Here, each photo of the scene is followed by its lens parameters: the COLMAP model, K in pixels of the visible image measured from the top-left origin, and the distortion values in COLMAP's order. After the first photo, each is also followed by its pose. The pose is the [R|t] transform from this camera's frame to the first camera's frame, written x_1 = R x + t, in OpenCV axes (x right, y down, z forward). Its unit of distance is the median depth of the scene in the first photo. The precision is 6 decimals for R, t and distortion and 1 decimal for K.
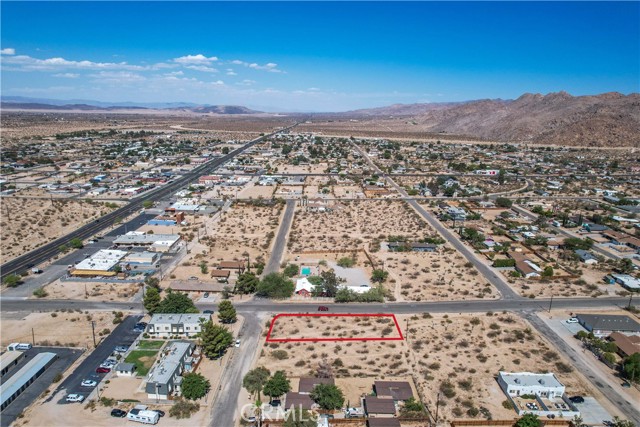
lens RADIAL K [[435.9, 0, 320.0], [0, 435.9, 213.5], [0, 0, 1]] dist [-0.024366, 0.001562]
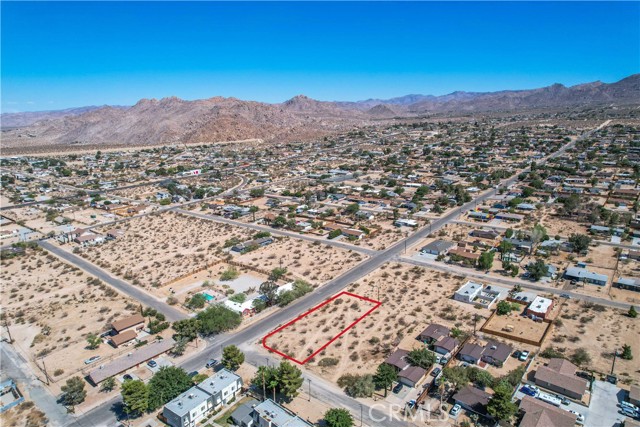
lens RADIAL K [[414.0, 0, 331.7], [0, 414.0, 214.8], [0, 0, 1]] dist [-0.066651, 0.059299]
pose [[0.633561, -0.221541, 0.741296, -0.477541], [0.216961, 0.970557, 0.104628, -0.069732], [-0.742650, 0.094544, 0.662973, 0.220032]]
